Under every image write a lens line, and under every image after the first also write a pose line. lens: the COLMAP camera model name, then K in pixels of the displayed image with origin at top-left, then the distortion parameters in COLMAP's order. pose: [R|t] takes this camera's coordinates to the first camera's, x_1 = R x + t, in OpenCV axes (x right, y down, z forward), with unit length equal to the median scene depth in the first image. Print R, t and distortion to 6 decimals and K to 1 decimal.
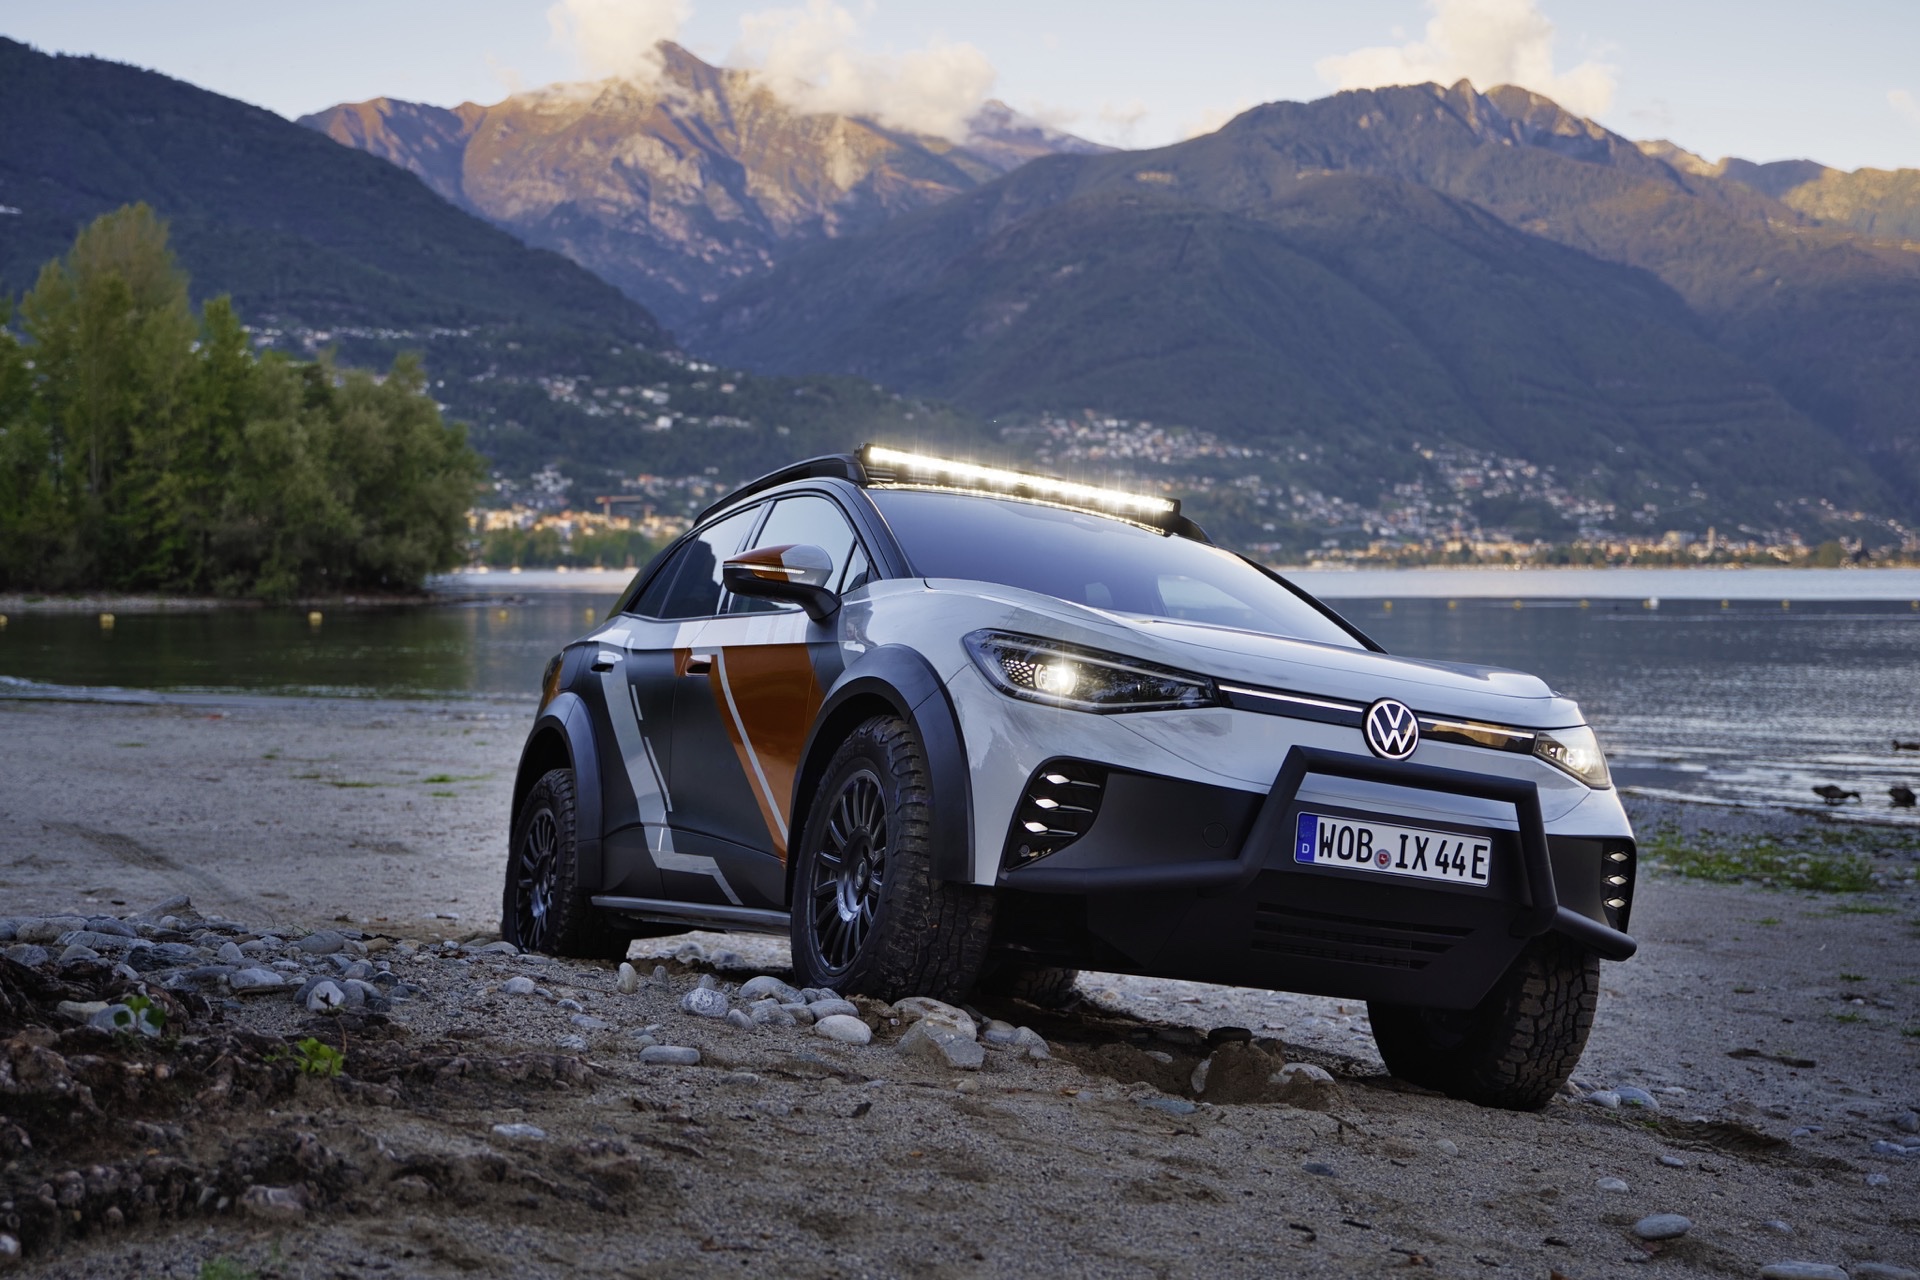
lens RADIAL K [[2701.9, 0, 915.0], [0, 2701.9, 640.9], [0, 0, 1]] dist [0.056716, 0.000000]
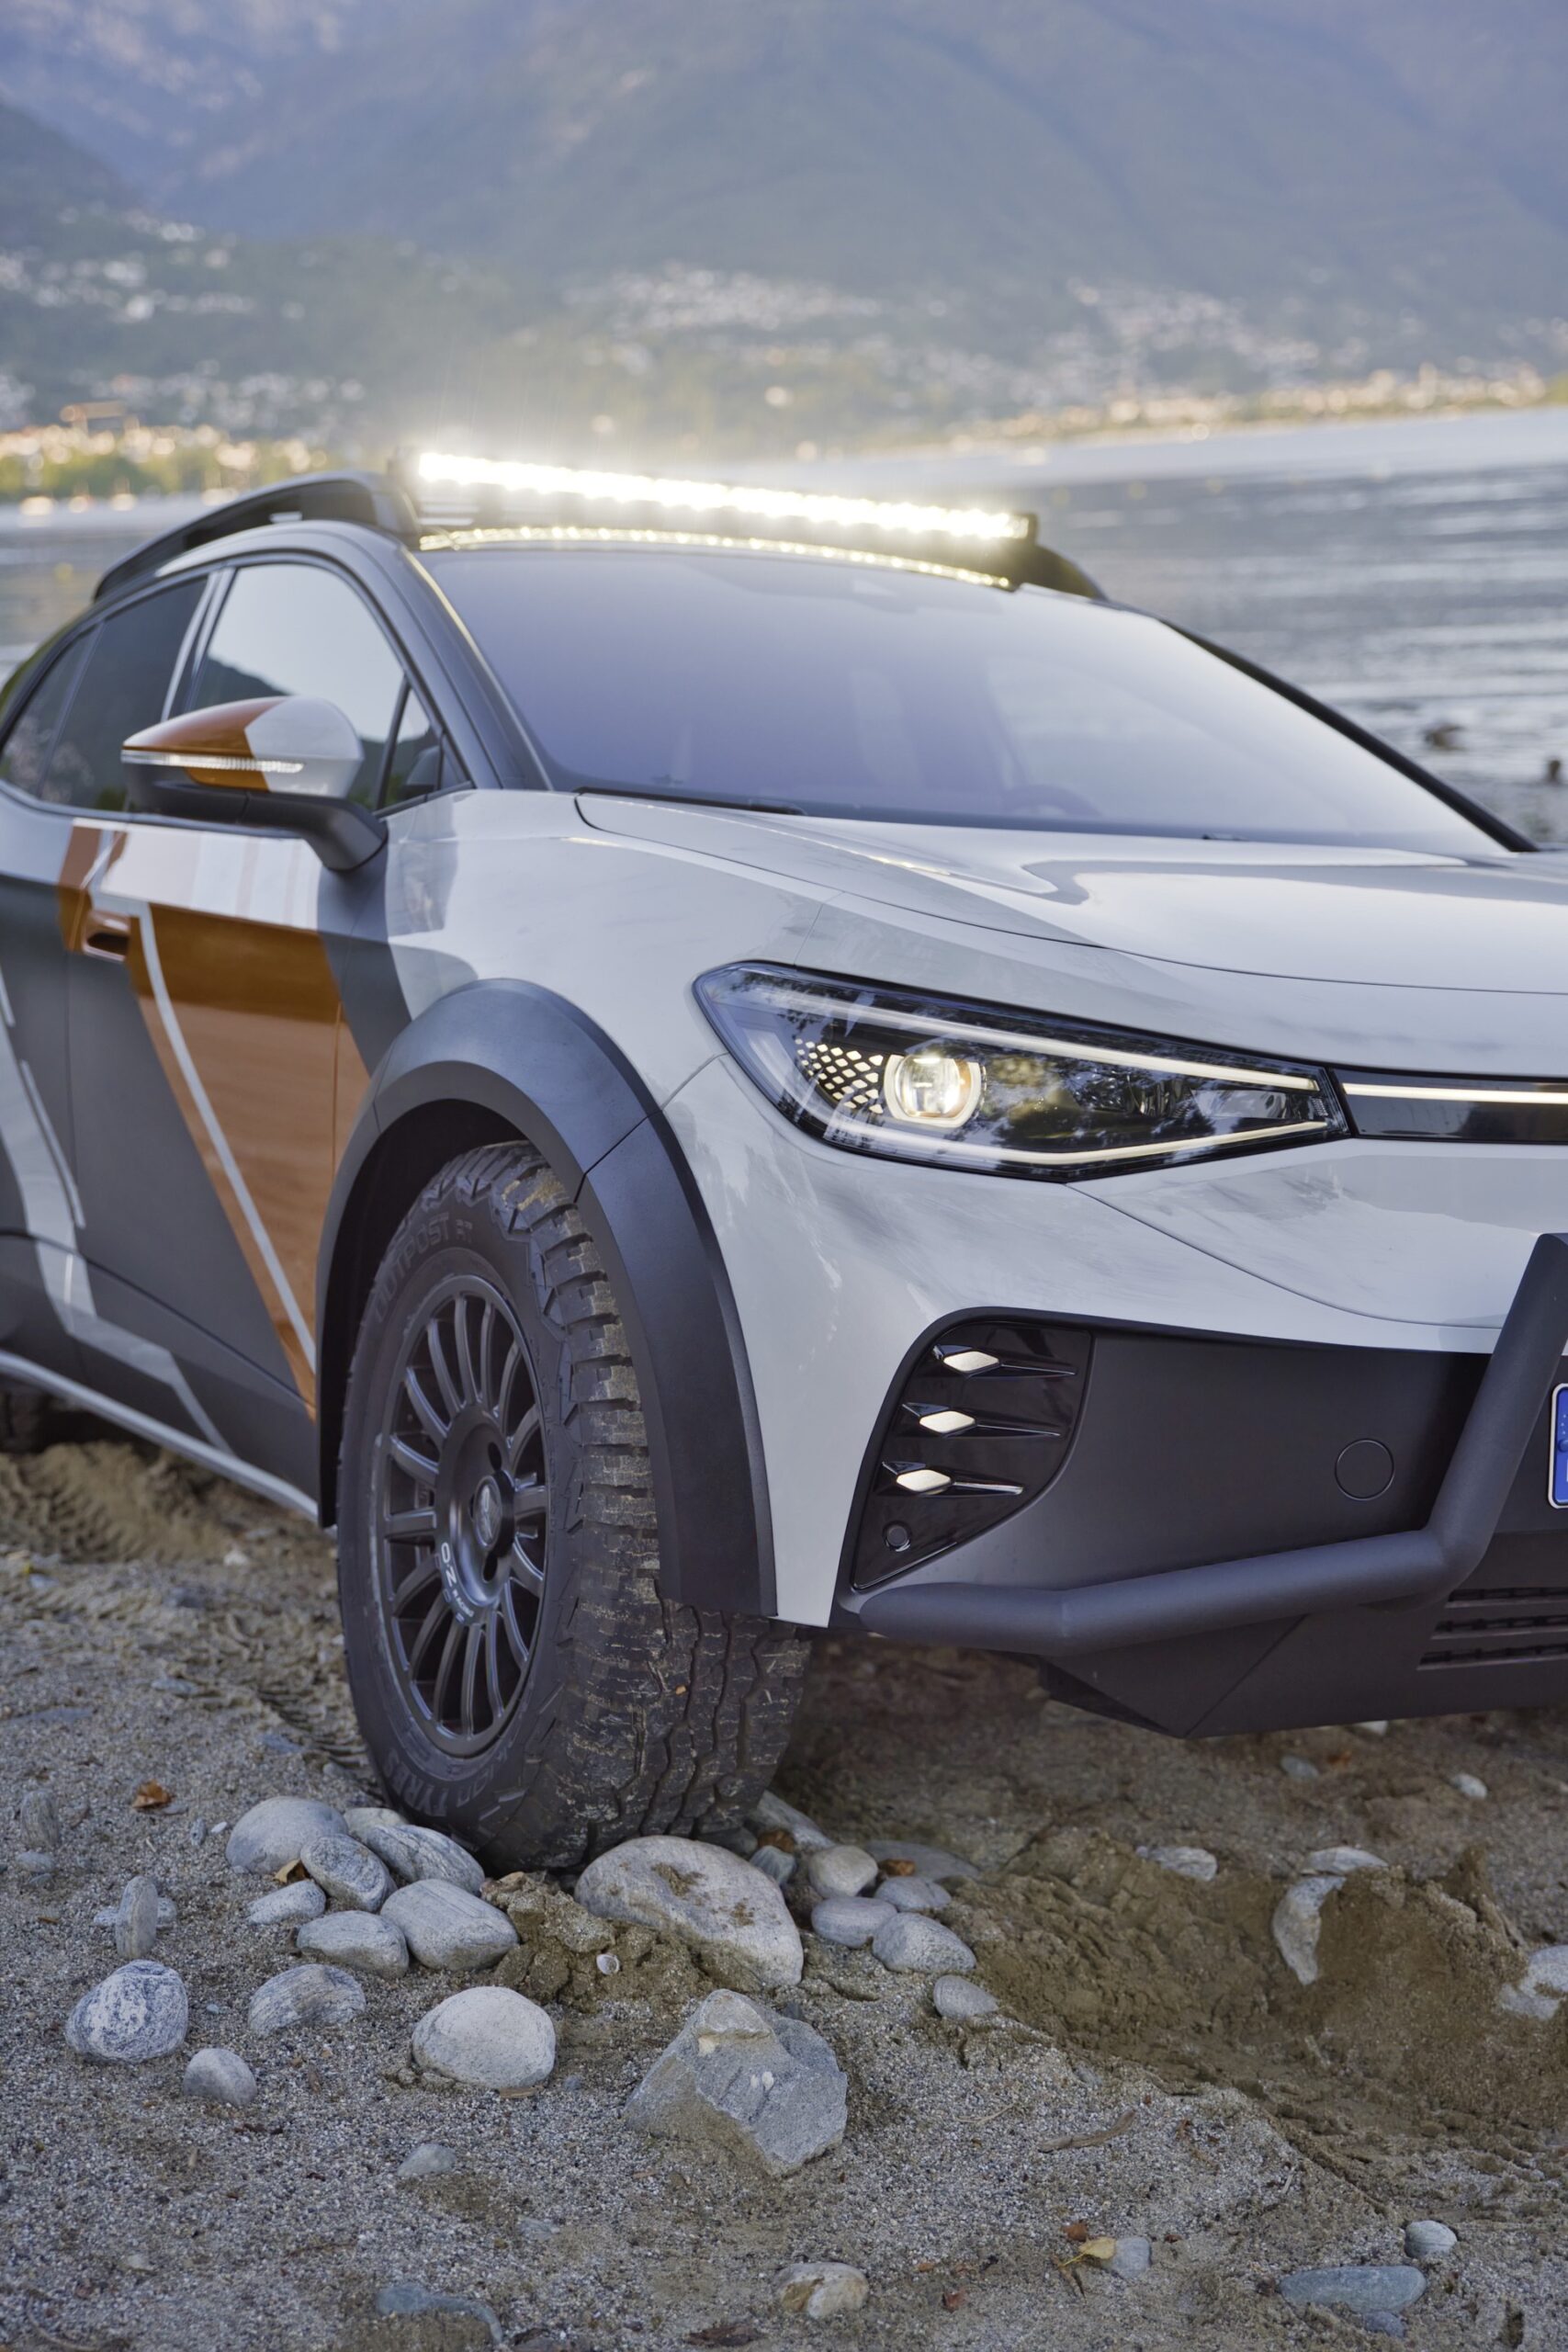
lens RADIAL K [[3192.1, 0, 783.4], [0, 3192.1, 1188.2], [0, 0, 1]] dist [0.093933, 0.000000]
pose [[0.993718, -0.079620, 0.078651, -0.007819], [0.062952, 0.978702, 0.195395, -0.053605], [-0.092533, -0.189217, 0.977566, 0.427639]]
